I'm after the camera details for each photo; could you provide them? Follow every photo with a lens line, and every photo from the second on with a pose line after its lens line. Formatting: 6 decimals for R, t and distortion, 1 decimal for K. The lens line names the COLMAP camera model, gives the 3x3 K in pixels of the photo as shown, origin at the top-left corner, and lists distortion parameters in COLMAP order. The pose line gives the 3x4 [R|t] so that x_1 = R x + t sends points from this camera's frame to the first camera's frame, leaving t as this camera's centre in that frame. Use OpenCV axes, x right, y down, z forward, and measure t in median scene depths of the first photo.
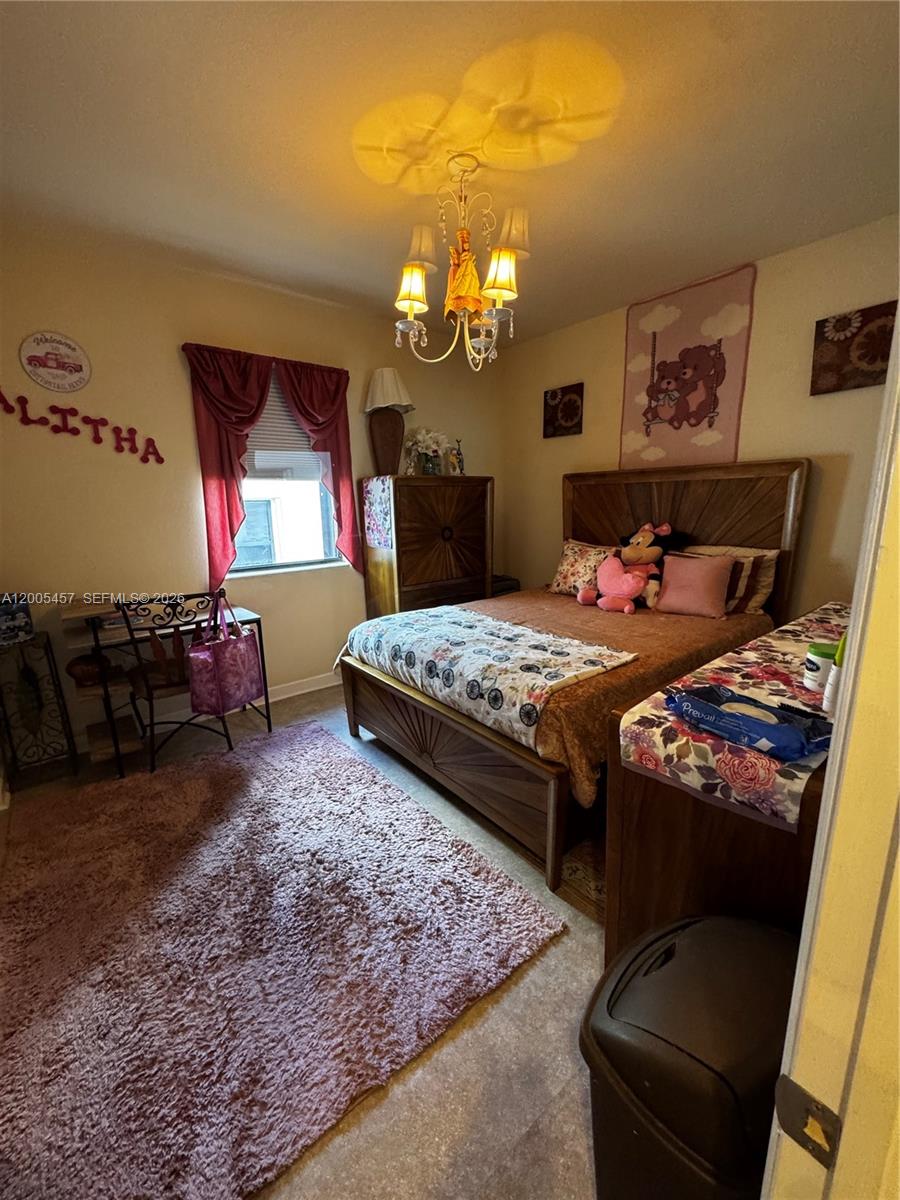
lens RADIAL K [[480.9, 0, 448.2], [0, 480.9, 598.7], [0, 0, 1]] dist [-0.002860, -0.000234]
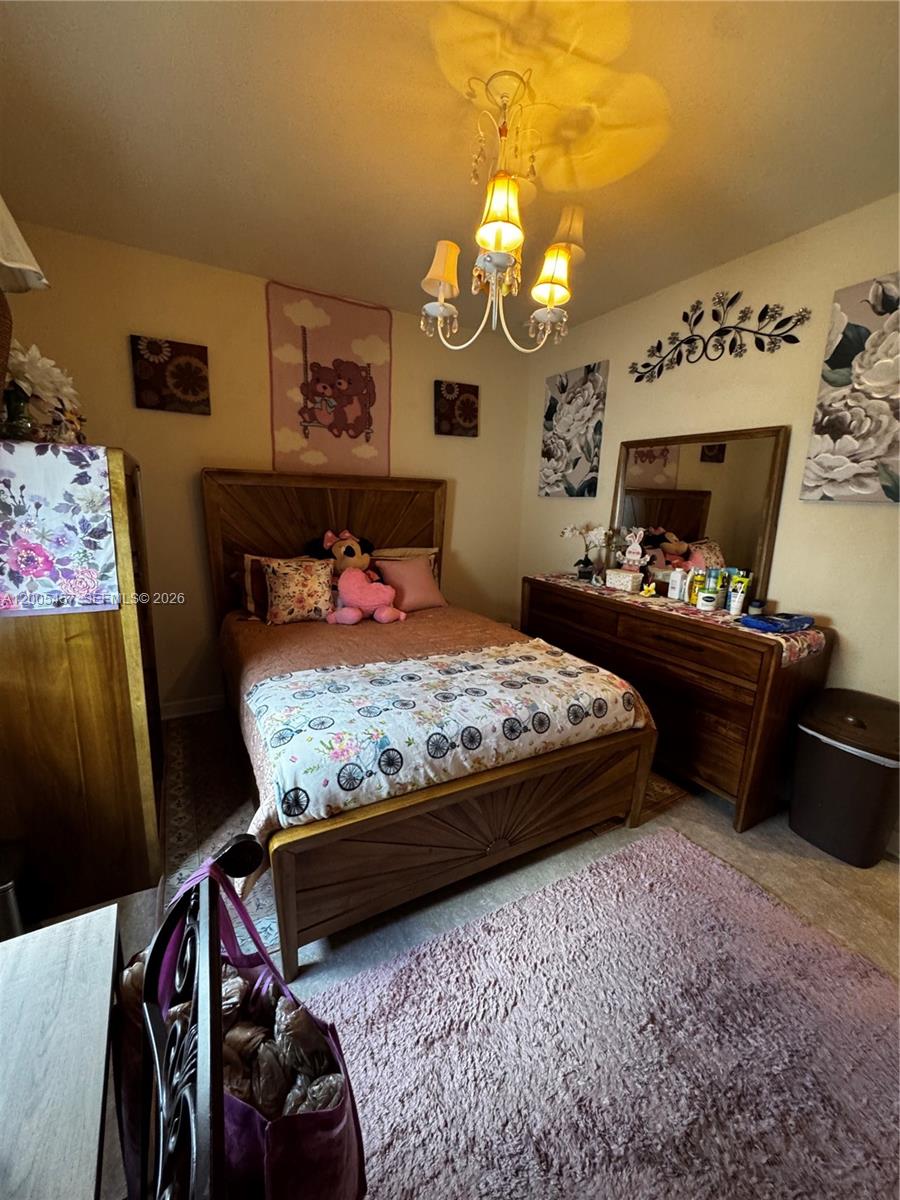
lens RADIAL K [[480.9, 0, 449.6], [0, 480.9, 598.5], [0, 0, 1]] dist [-0.002860, -0.000234]
pose [[0.156197, -0.176609, 0.971808, -0.544926], [0.166449, 0.974520, 0.150349, -0.137571], [-0.973600, 0.138272, 0.181614, 0.647505]]
